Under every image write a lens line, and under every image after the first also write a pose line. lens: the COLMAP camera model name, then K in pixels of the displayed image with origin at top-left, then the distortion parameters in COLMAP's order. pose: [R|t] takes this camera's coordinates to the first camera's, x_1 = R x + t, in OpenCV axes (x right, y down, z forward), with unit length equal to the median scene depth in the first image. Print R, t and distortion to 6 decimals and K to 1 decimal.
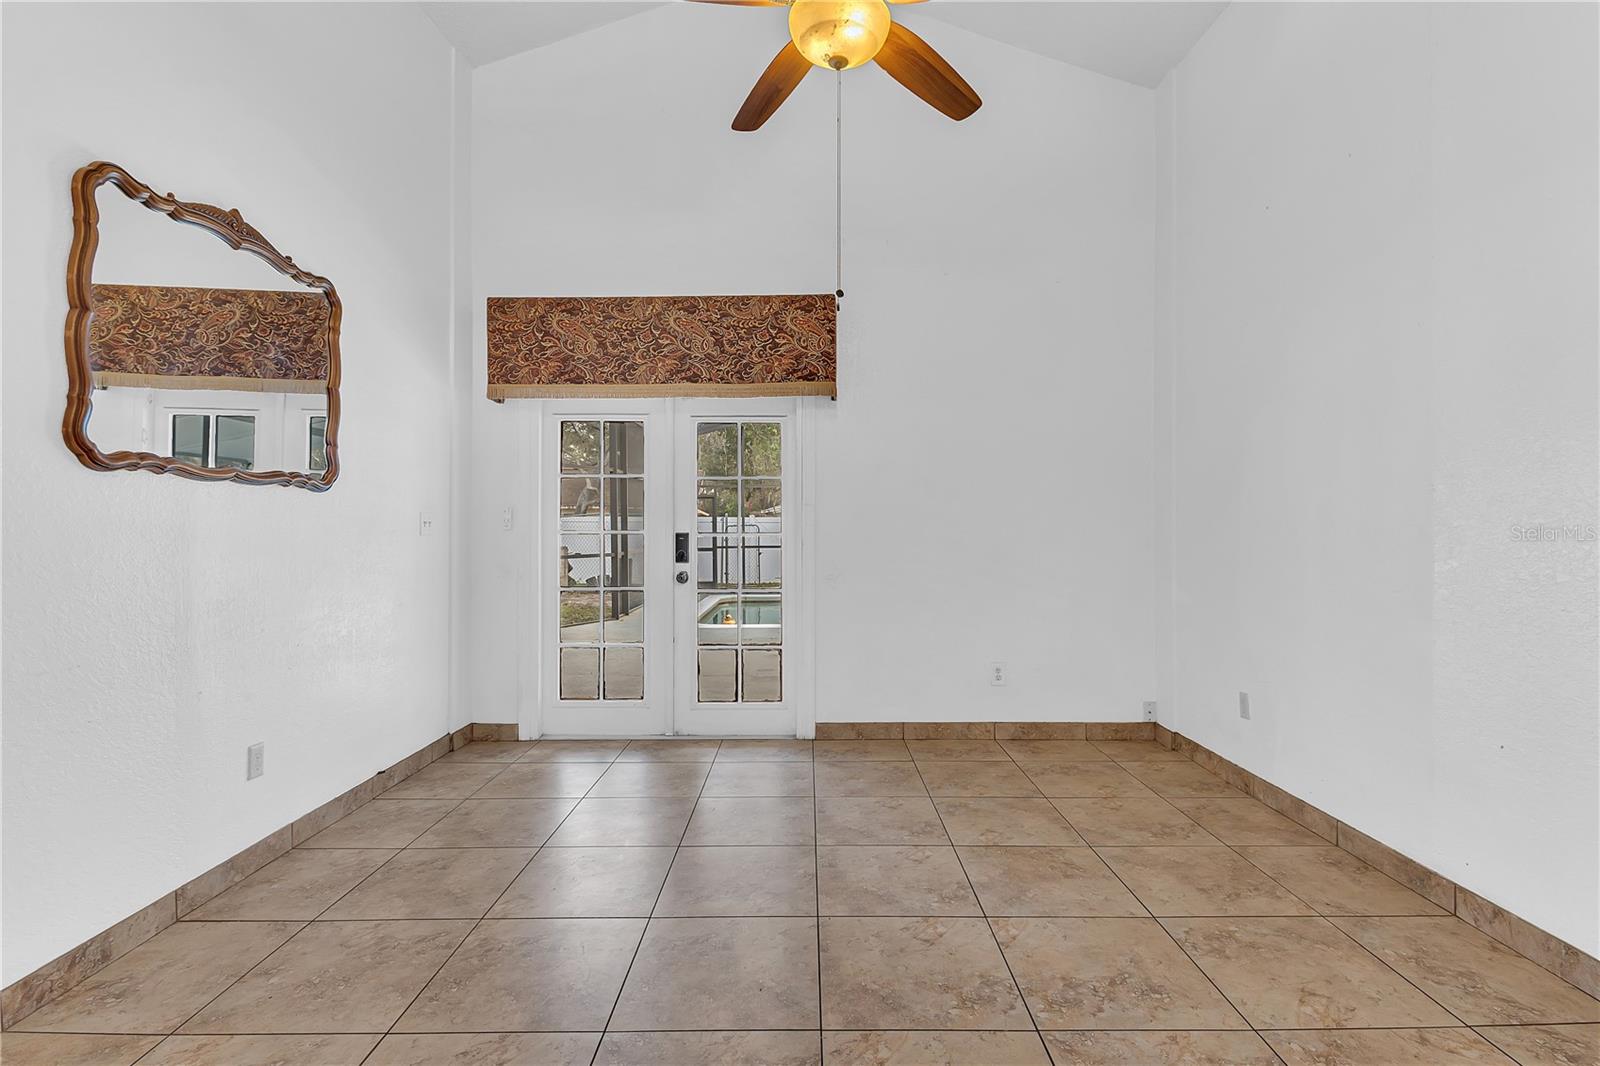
lens RADIAL K [[752.2, 0, 809.4], [0, 752.2, 526.0], [0, 0, 1]] dist [0.014326, -0.008037]
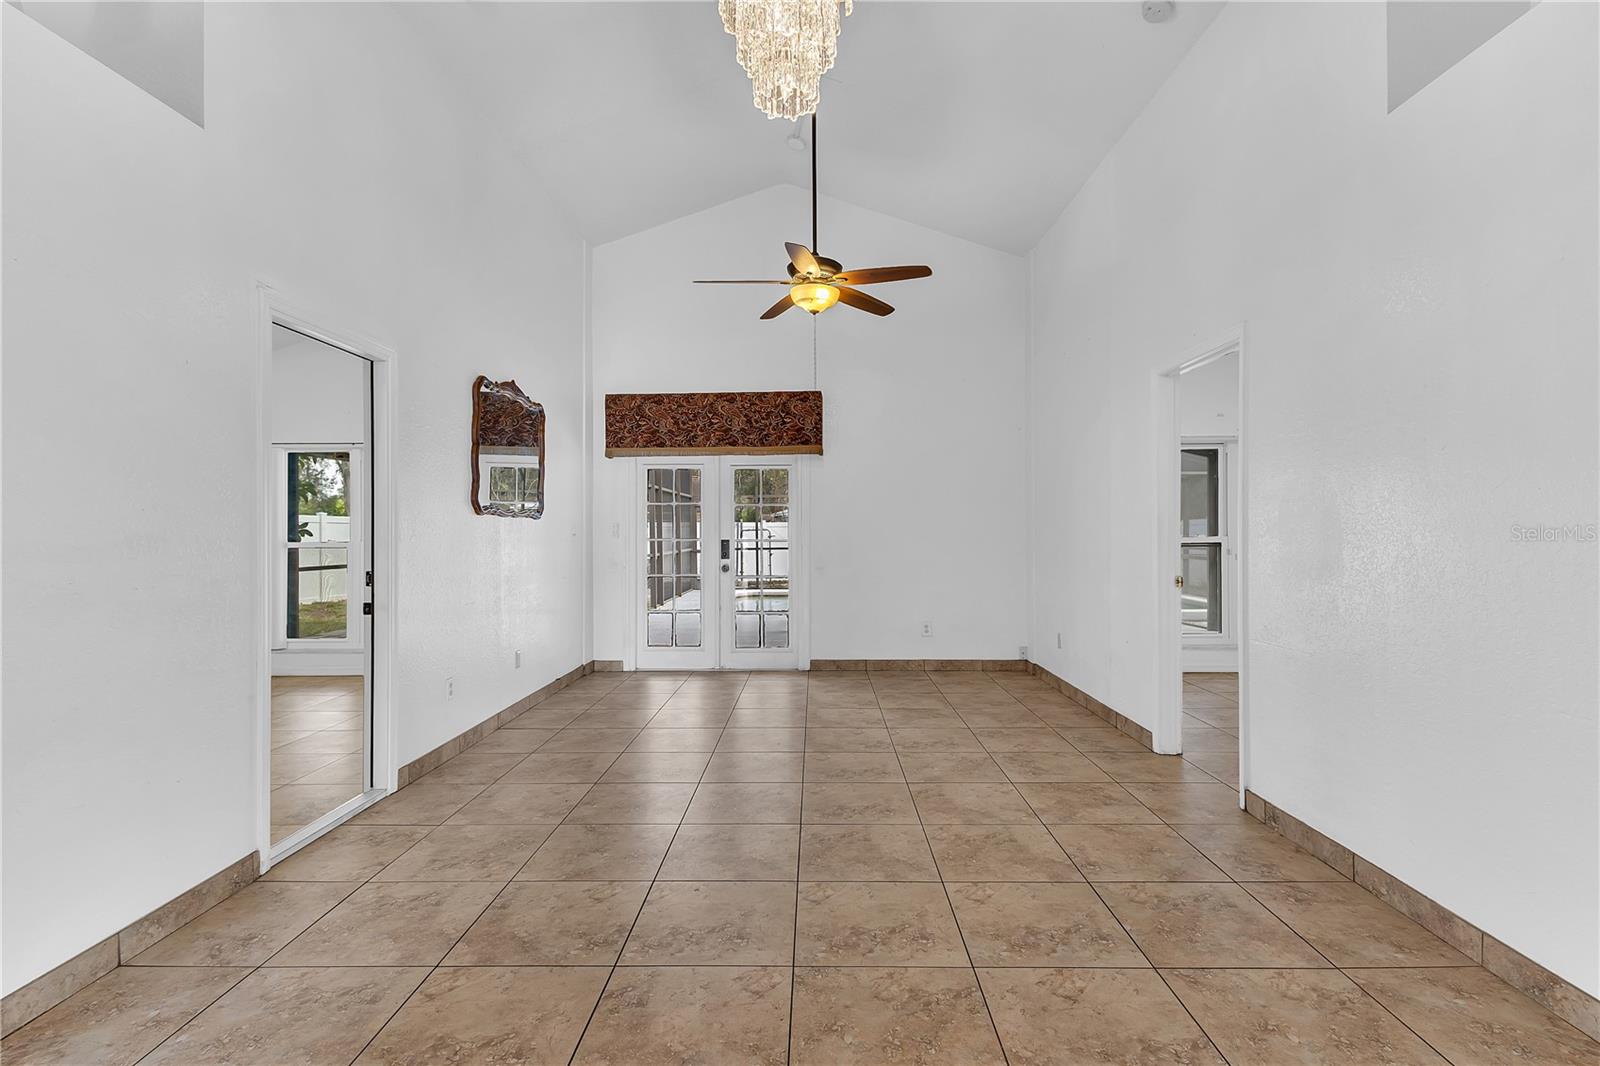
lens RADIAL K [[752.2, 0, 809.6], [0, 752.2, 528.1], [0, 0, 1]] dist [0.014326, -0.008037]
pose [[0.999931, -0.003137, -0.011308, 0.026079], [0.003144, 0.999995, 0.000608, -0.016611], [0.011306, -0.000643, 0.999936, -0.597524]]
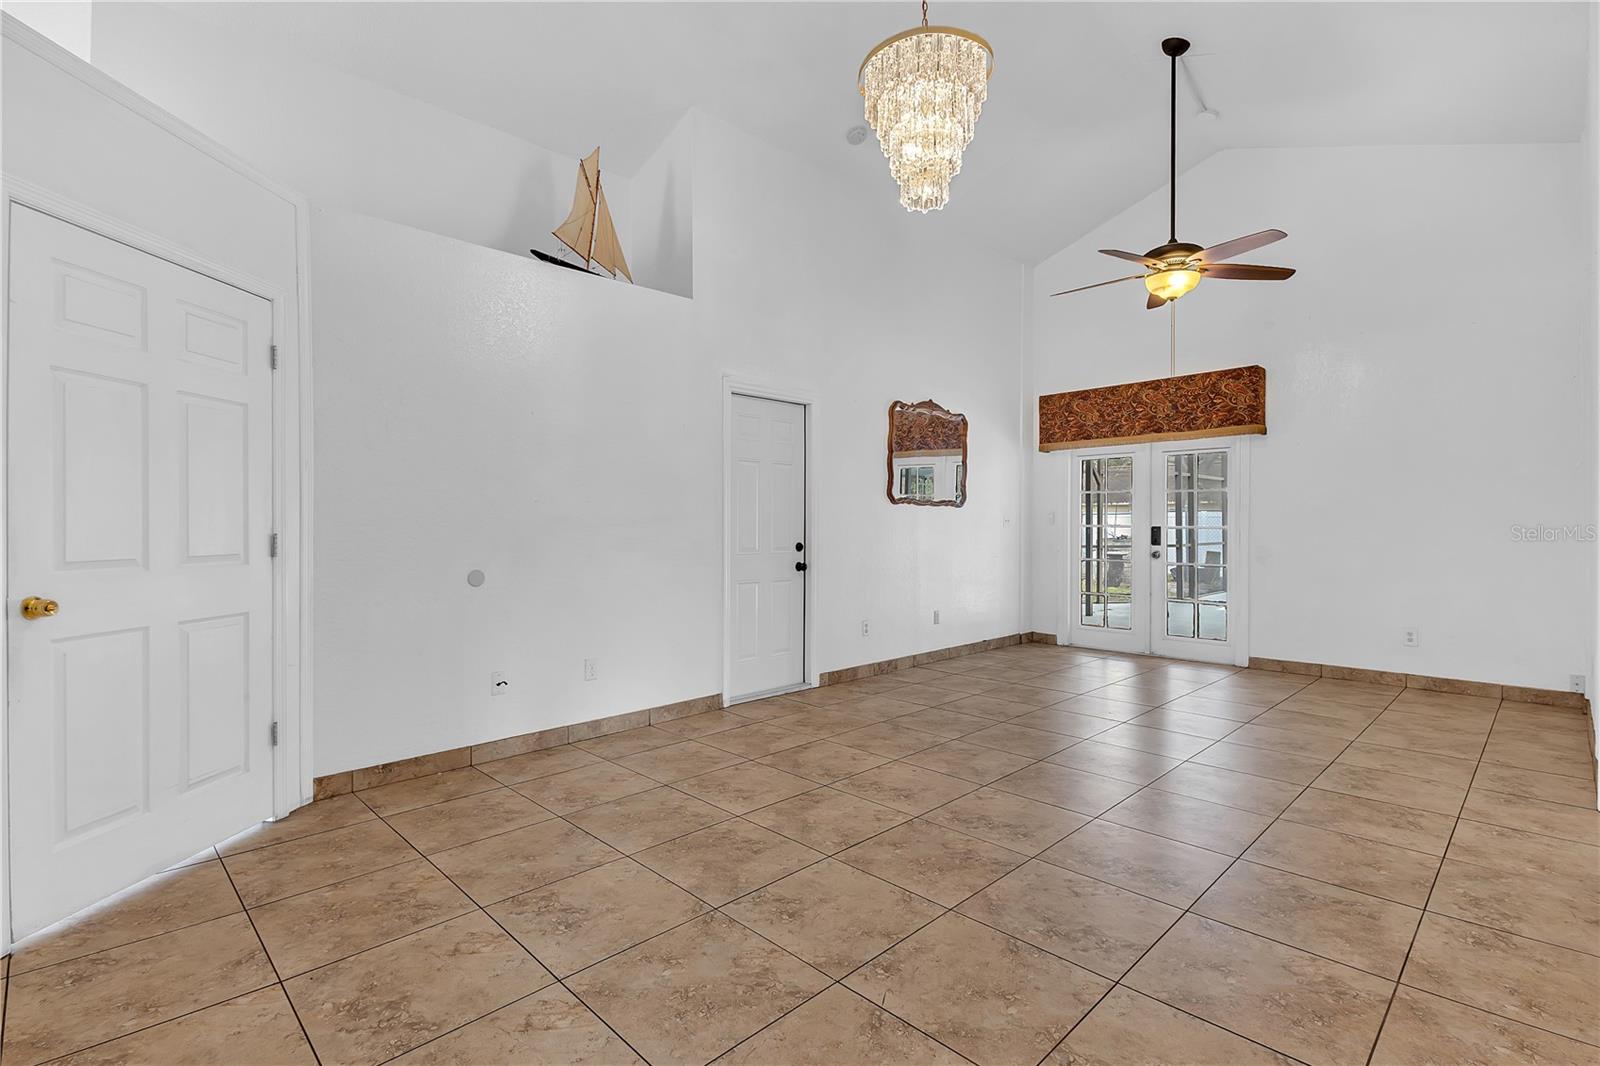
lens RADIAL K [[752.2, 0, 800.3], [0, 752.2, 529.6], [0, 0, 1]] dist [0.014326, -0.008037]
pose [[0.701063, 0.007351, -0.713061, 0.459002], [0.001622, 0.999928, 0.011903, -0.004409], [0.713097, -0.009502, 0.701001, -0.674410]]
